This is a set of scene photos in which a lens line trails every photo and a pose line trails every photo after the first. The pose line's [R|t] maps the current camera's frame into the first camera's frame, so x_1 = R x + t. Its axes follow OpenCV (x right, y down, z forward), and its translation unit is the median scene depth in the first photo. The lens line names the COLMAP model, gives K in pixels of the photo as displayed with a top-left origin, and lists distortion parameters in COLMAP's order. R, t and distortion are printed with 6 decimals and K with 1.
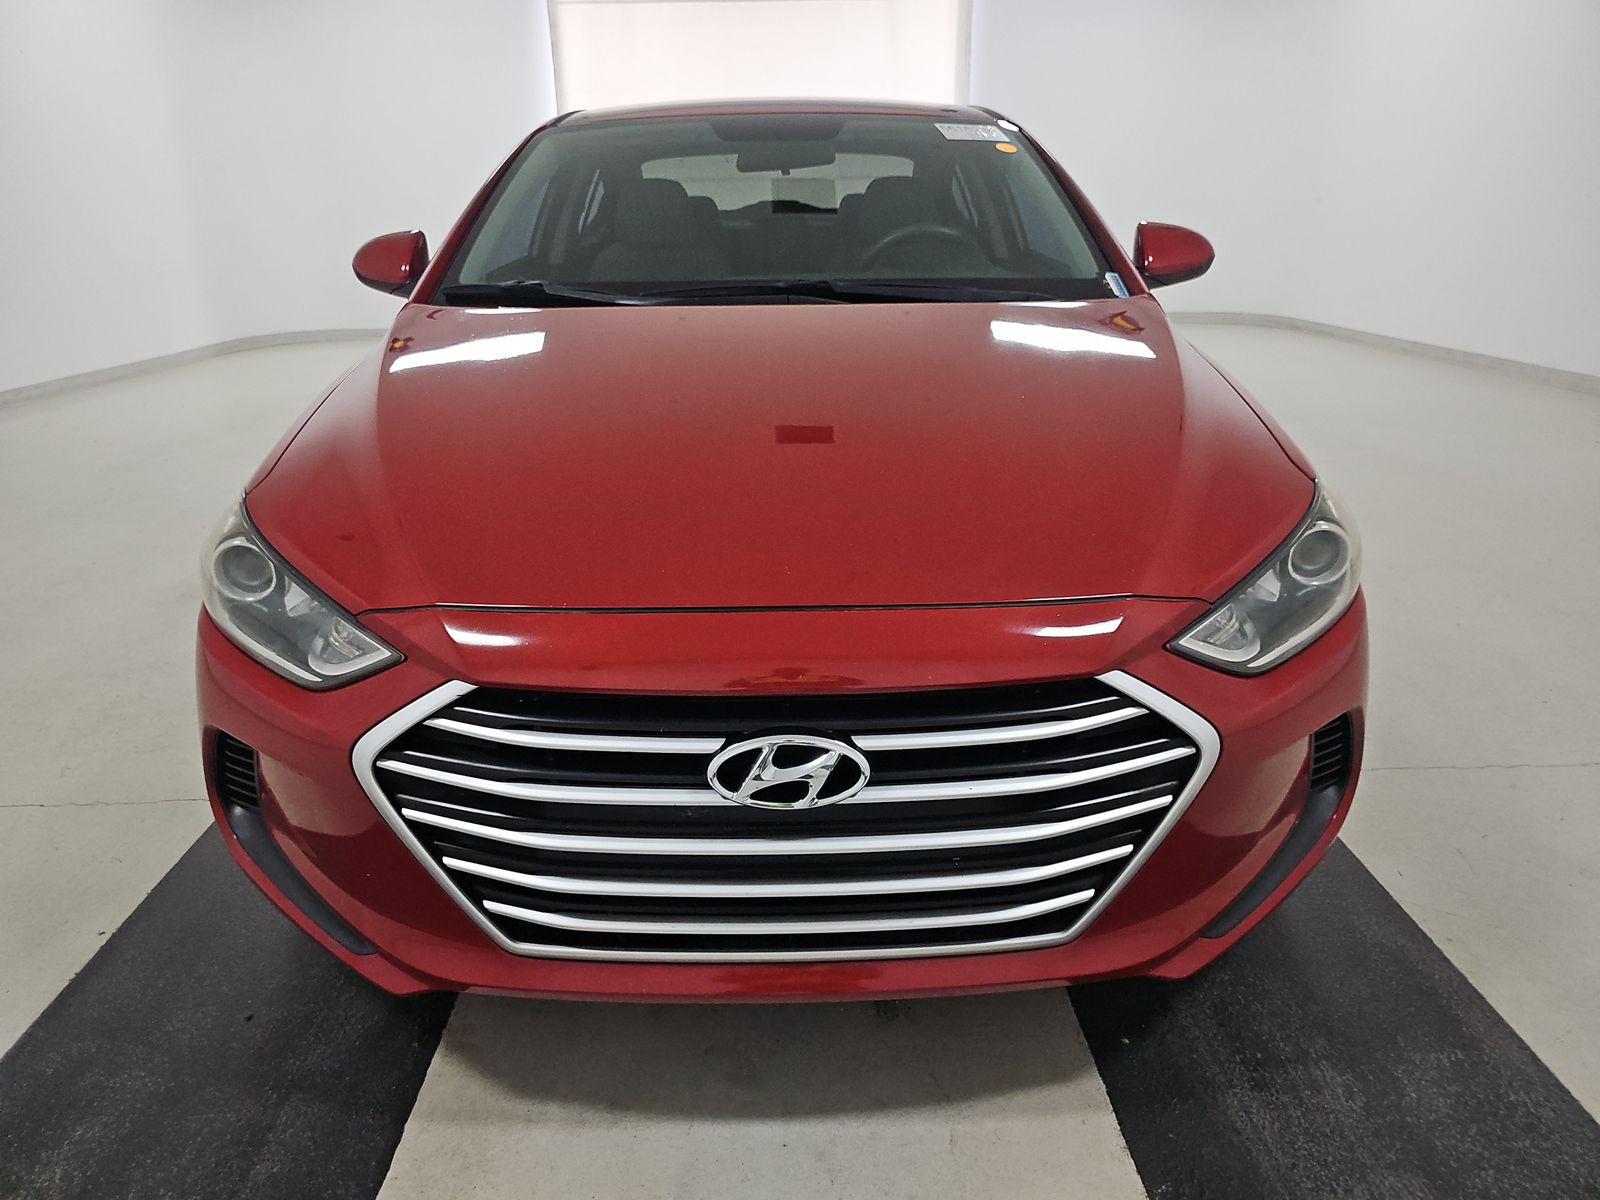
lens RADIAL K [[1061.4, 0, 792.4], [0, 1061.4, 601.3], [0, 0, 1]] dist [-0.003032, -0.002749]
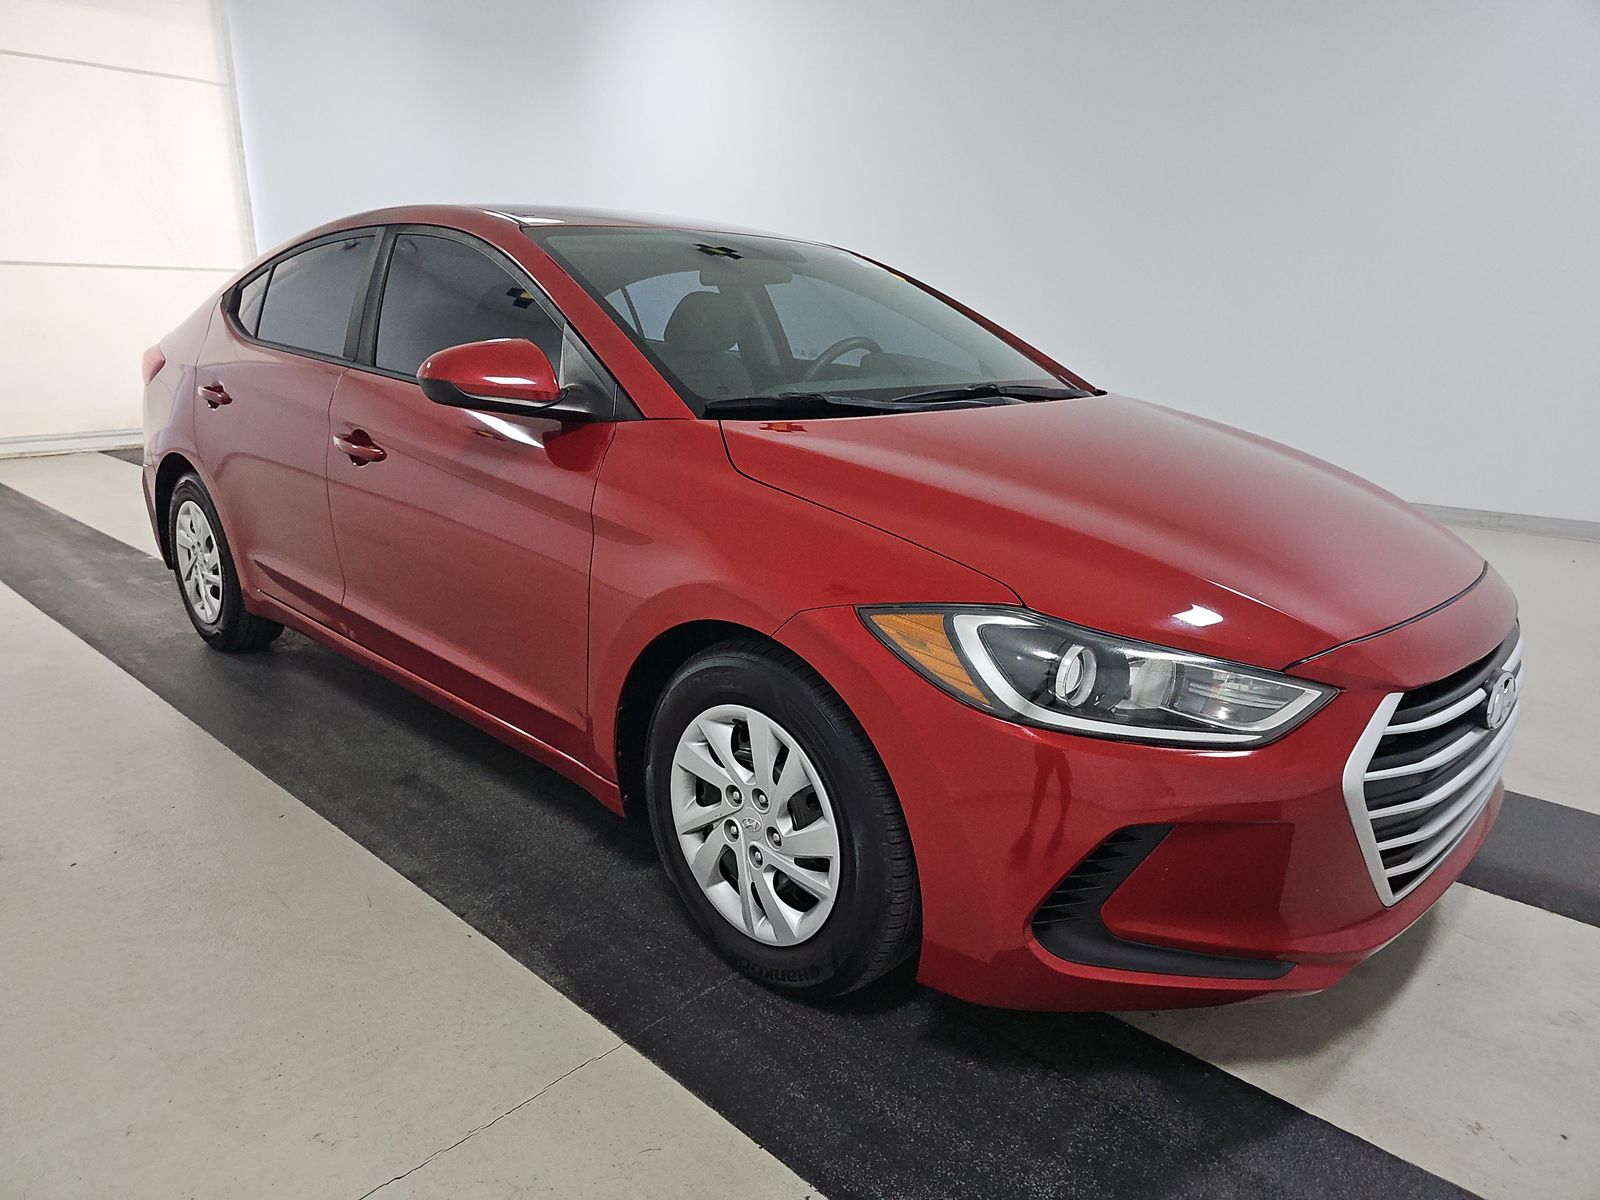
lens RADIAL K [[1061.4, 0, 792.4], [0, 1061.4, 601.3], [0, 0, 1]] dist [-0.003032, -0.002749]
pose [[0.712384, -0.163716, 0.682427, -1.397359], [0.222283, 0.974980, 0.001860, -0.163114], [-0.665657, 0.150367, 0.730952, 0.438124]]
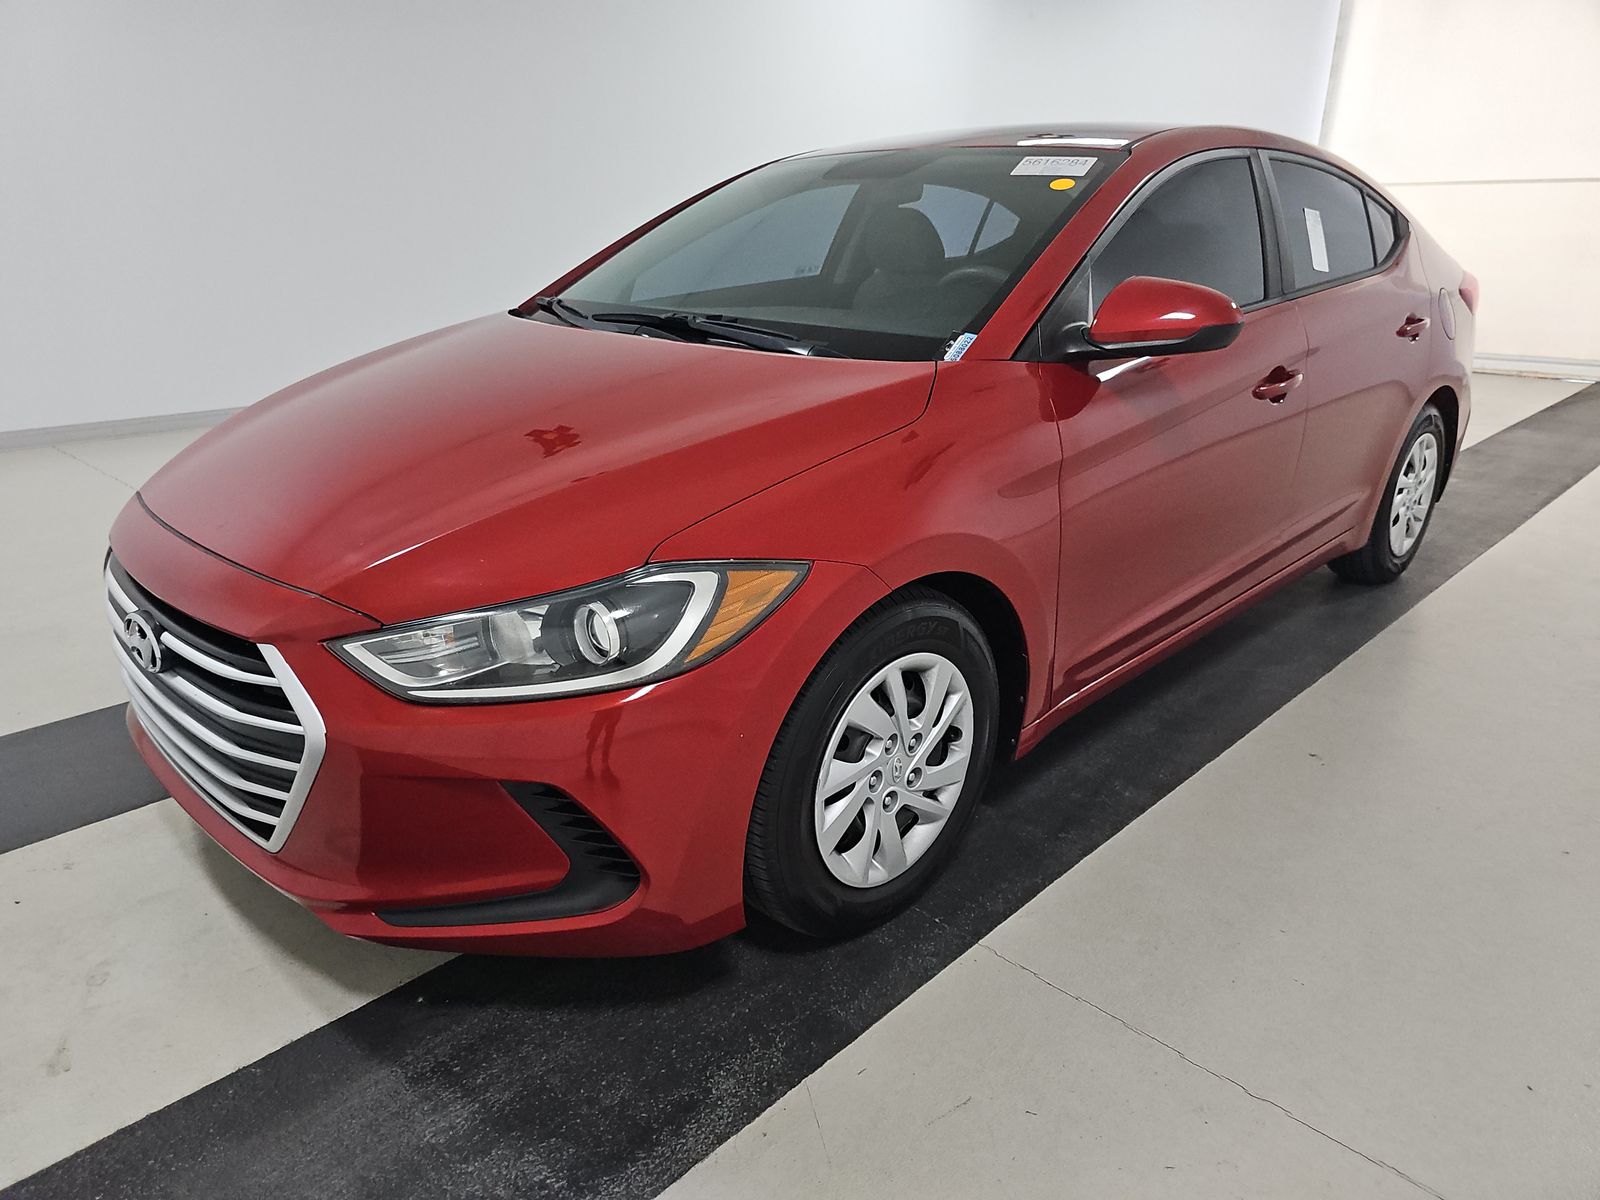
lens RADIAL K [[1061.4, 0, 792.4], [0, 1061.4, 601.3], [0, 0, 1]] dist [-0.003032, -0.002749]
pose [[0.699580, 0.252804, -0.668340, 1.309175], [-0.251343, 0.962612, 0.101022, -0.223698], [0.668891, 0.097310, 0.736964, 0.405354]]
